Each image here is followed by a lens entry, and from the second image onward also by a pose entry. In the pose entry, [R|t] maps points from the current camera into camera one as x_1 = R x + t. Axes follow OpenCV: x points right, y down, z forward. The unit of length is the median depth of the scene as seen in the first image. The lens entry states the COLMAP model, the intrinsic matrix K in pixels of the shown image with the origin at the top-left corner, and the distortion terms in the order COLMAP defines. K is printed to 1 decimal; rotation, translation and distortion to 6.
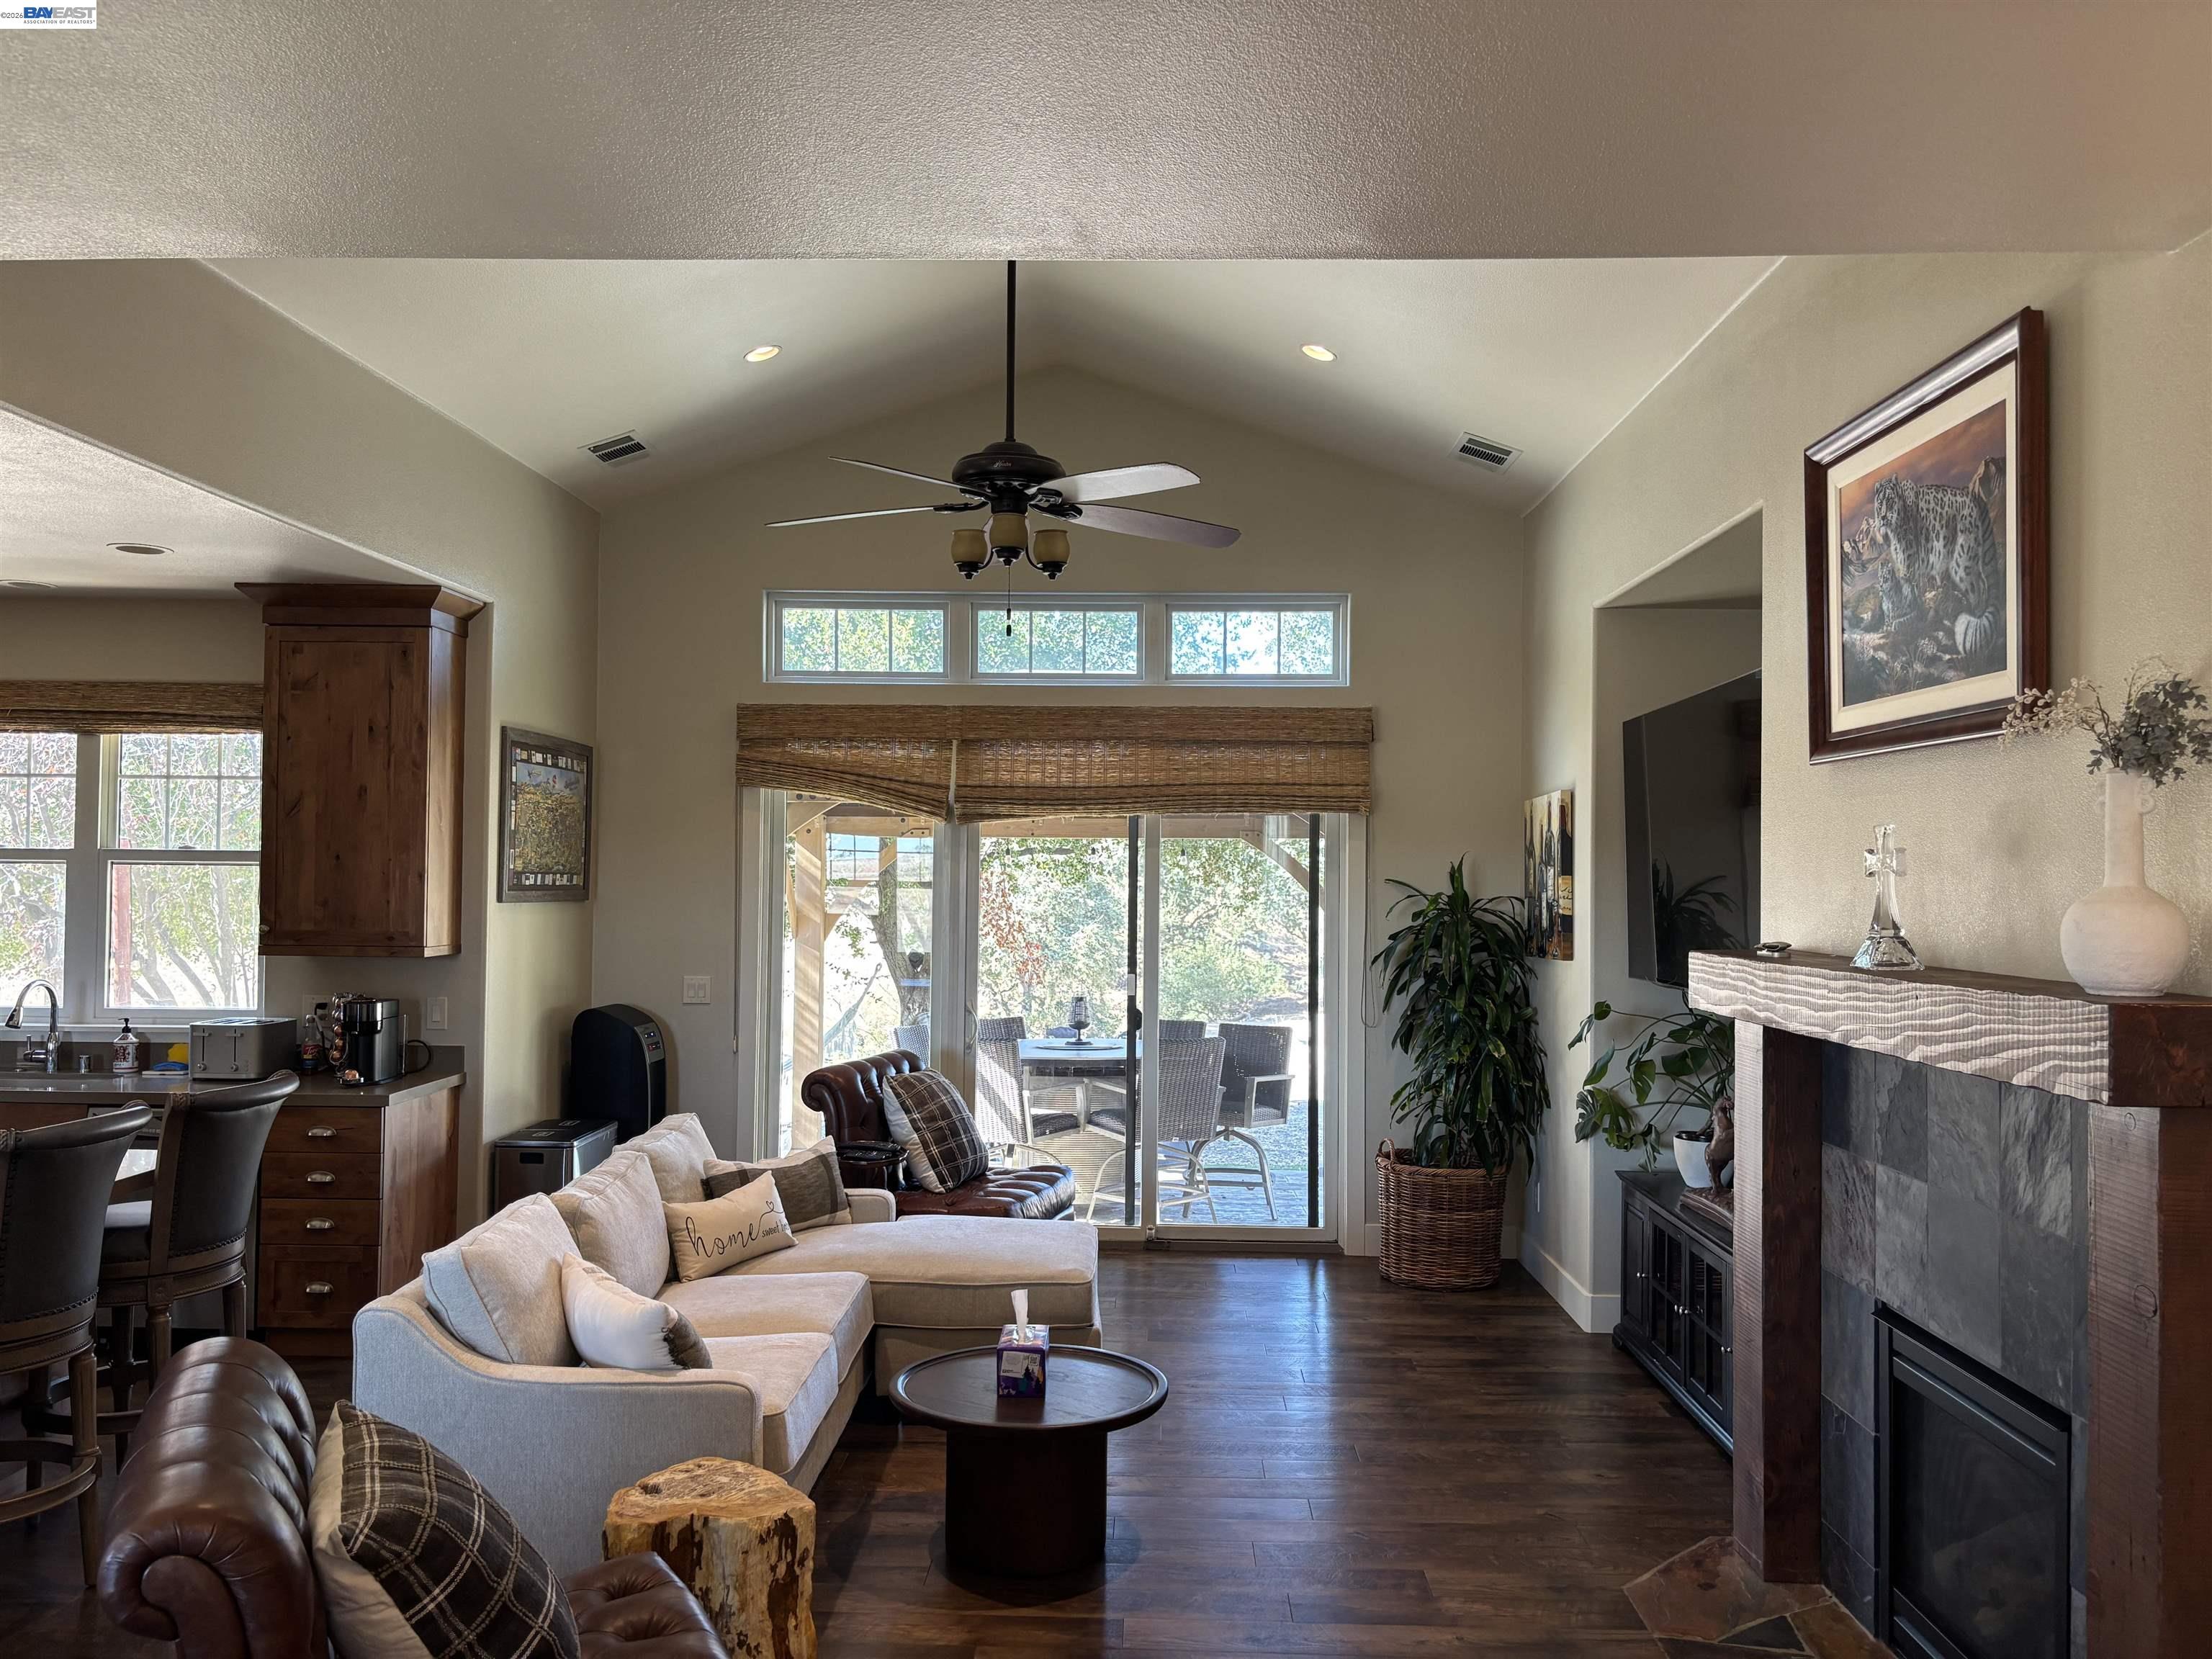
lens RADIAL K [[1676.2, 0, 1095.3], [0, 1676.2, 834.1], [0, 0, 1]] dist [0.057541, -0.064232]
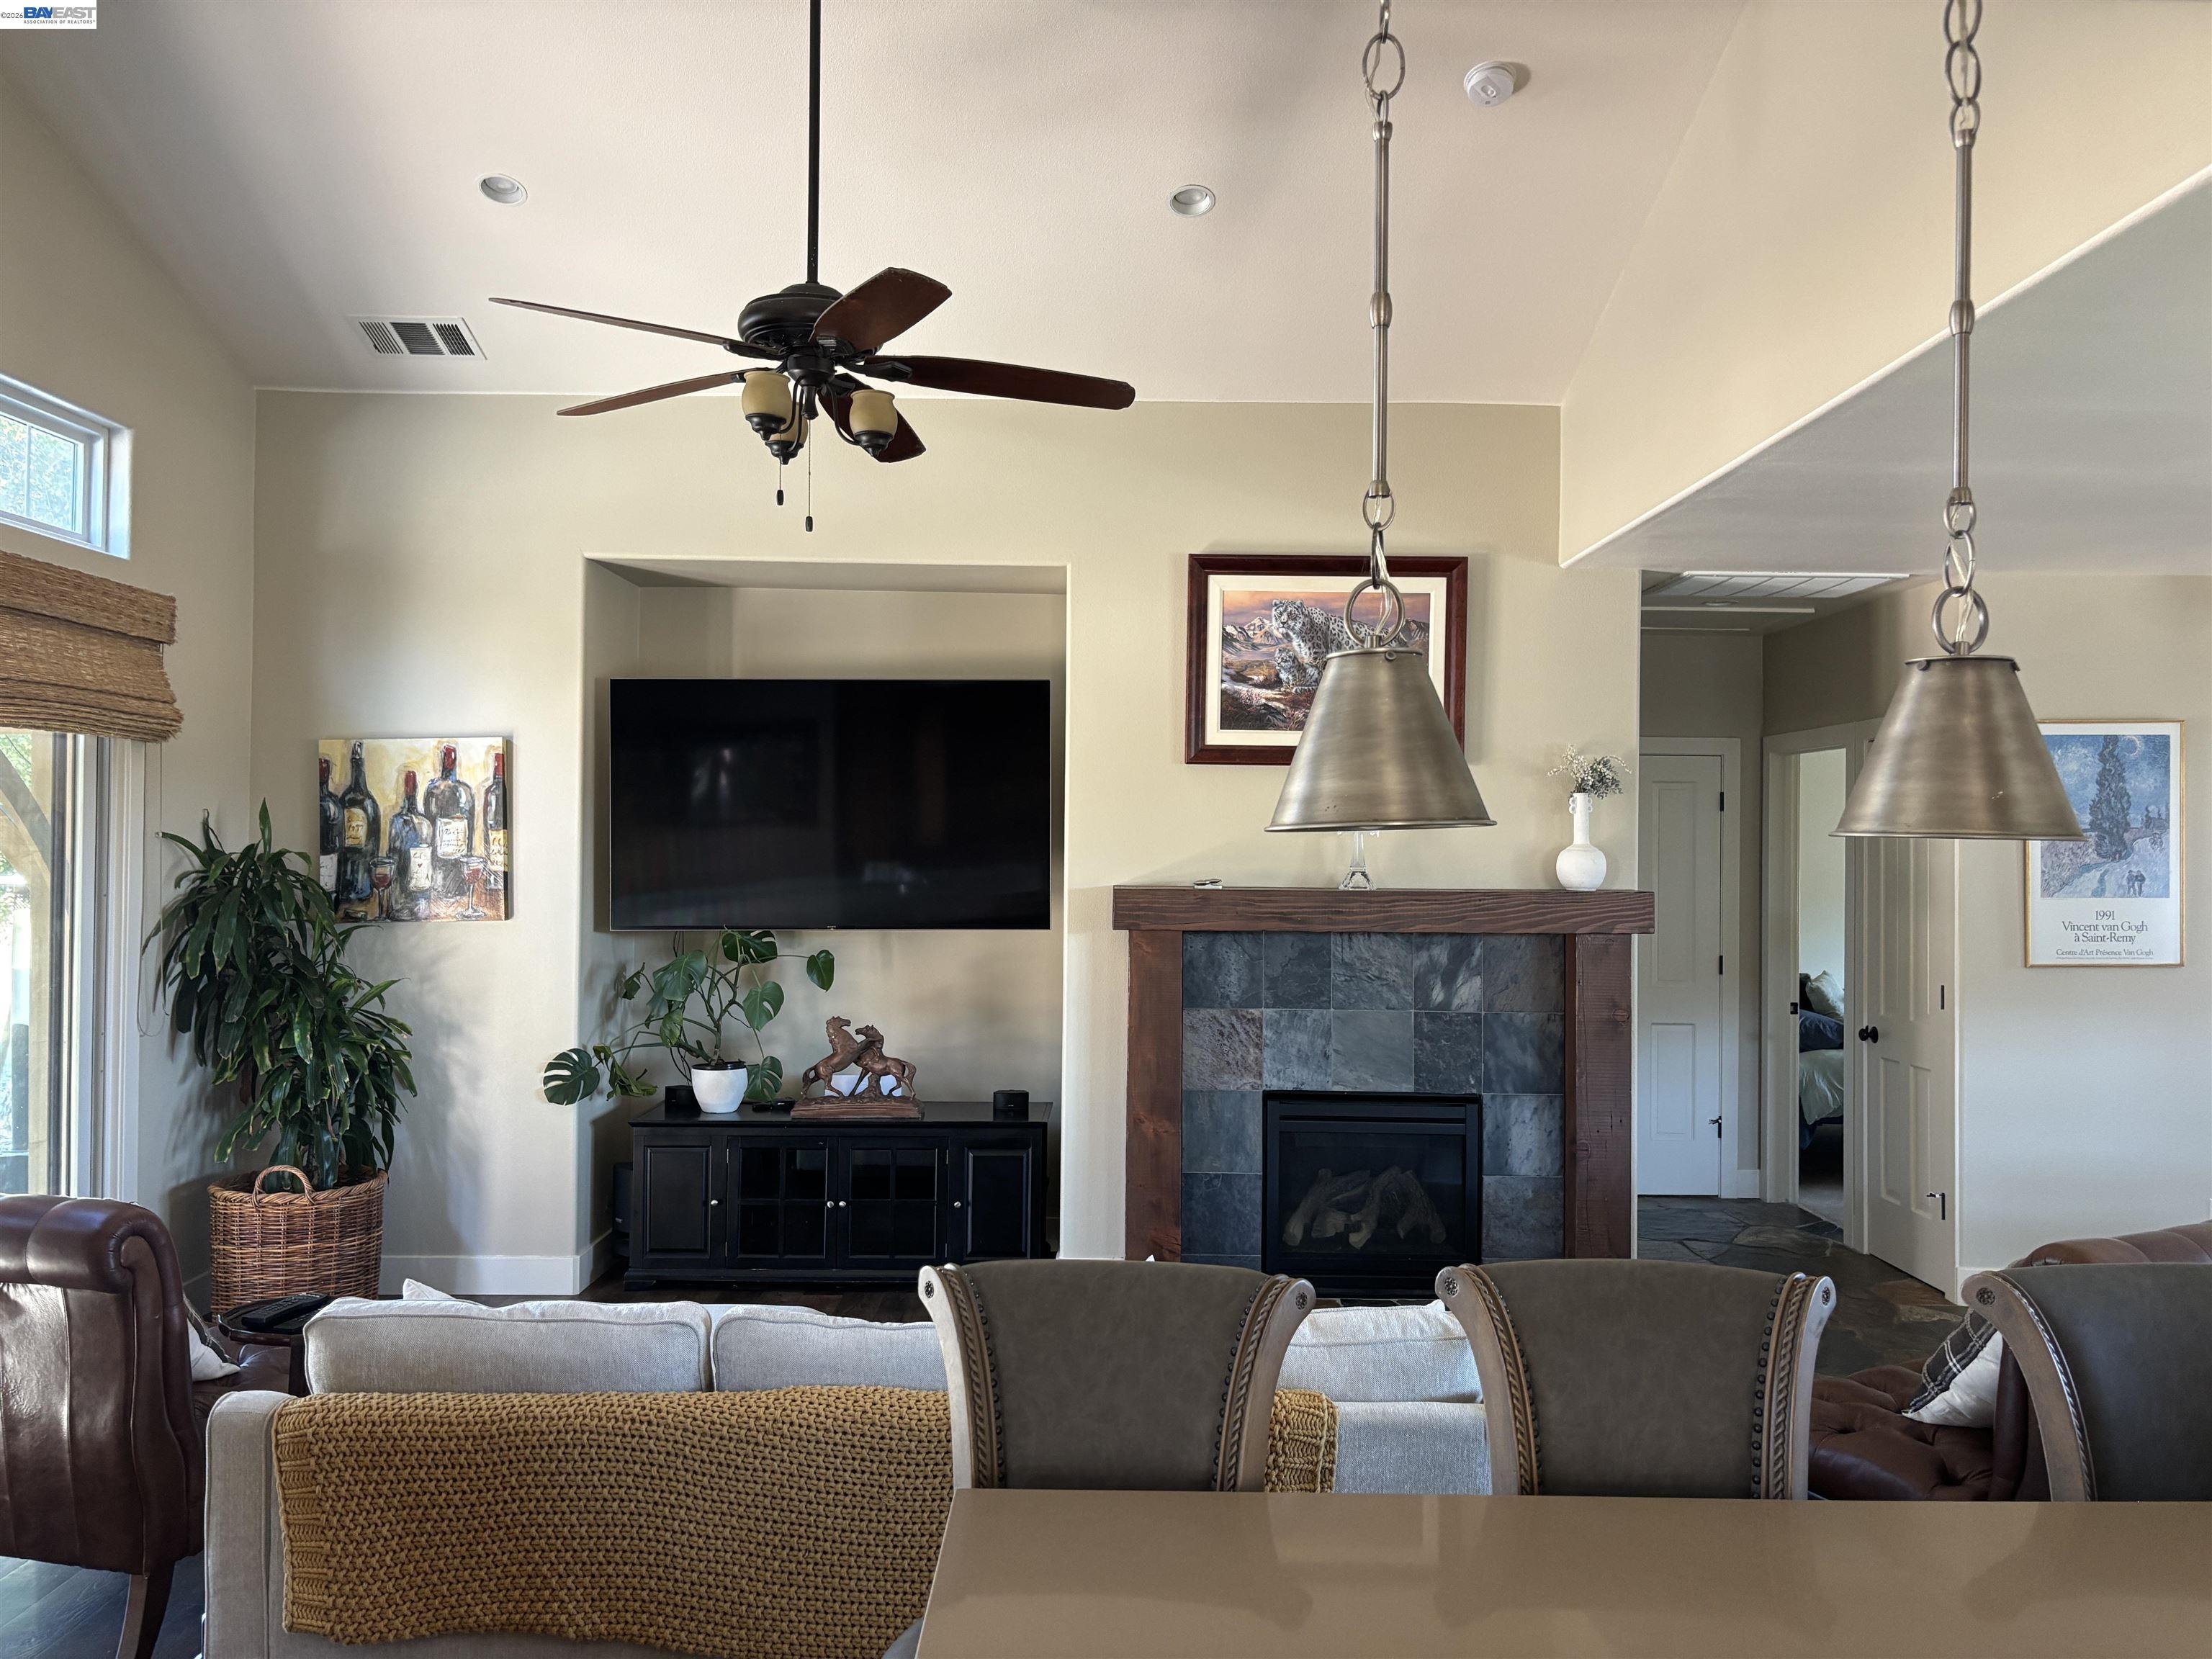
lens RADIAL K [[1669.9, 0, 1096.3], [0, 1669.9, 837.5], [0, 0, 1]] dist [0.059444, -0.073512]
pose [[-0.042693, -0.000666, 0.999088, -0.787869], [-0.033360, 0.999443, -0.000759, 0.021471], [-0.998531, -0.033362, -0.042691, 0.838030]]
